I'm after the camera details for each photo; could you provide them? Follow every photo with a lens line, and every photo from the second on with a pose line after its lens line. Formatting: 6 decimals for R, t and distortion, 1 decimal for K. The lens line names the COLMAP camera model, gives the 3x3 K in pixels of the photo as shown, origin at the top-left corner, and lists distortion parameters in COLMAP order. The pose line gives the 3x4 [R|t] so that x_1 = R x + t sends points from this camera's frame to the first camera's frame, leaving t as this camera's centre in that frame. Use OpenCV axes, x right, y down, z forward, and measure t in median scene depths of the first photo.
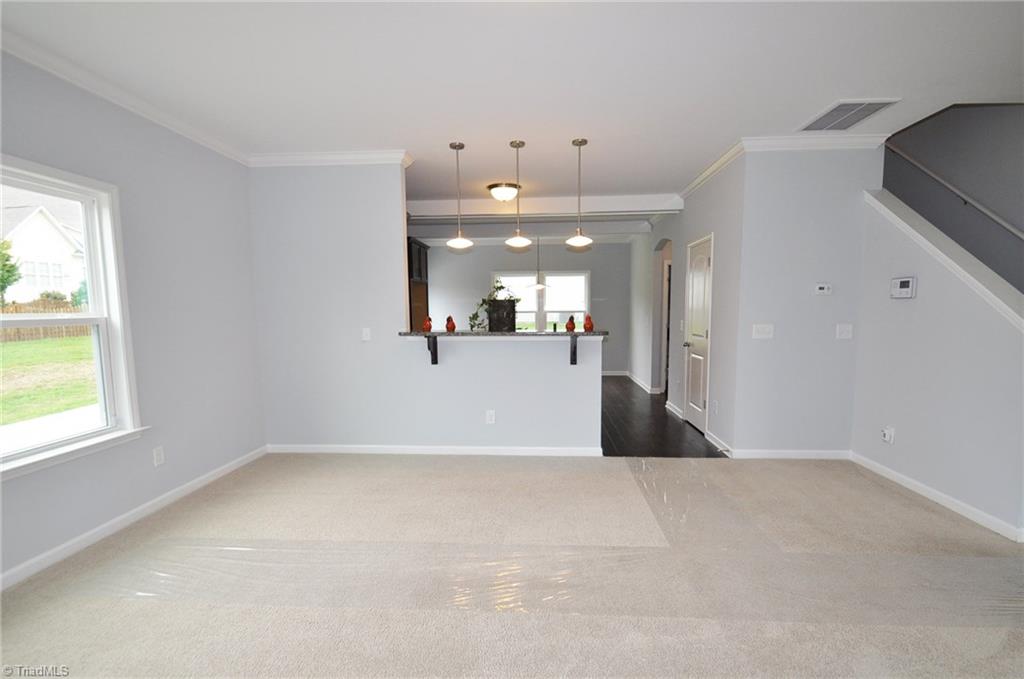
lens RADIAL K [[454.7, 0, 511.5], [0, 454.7, 358.5], [0, 0, 1]] dist [0.002570, -0.011246]
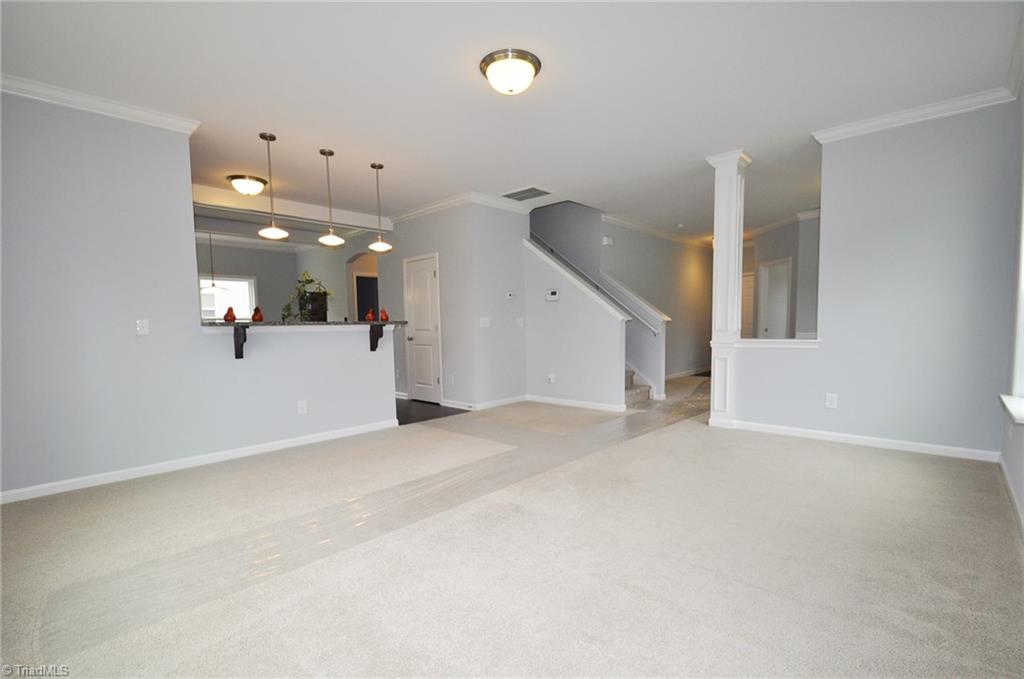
lens RADIAL K [[454.7, 0, 511.5], [0, 454.7, 358.5], [0, 0, 1]] dist [0.002570, -0.011246]
pose [[0.636105, -0.060287, 0.769244, -0.541837], [0.094506, 0.995524, -0.000129, 0.066644], [-0.765793, 0.072780, 0.638955, -0.016463]]
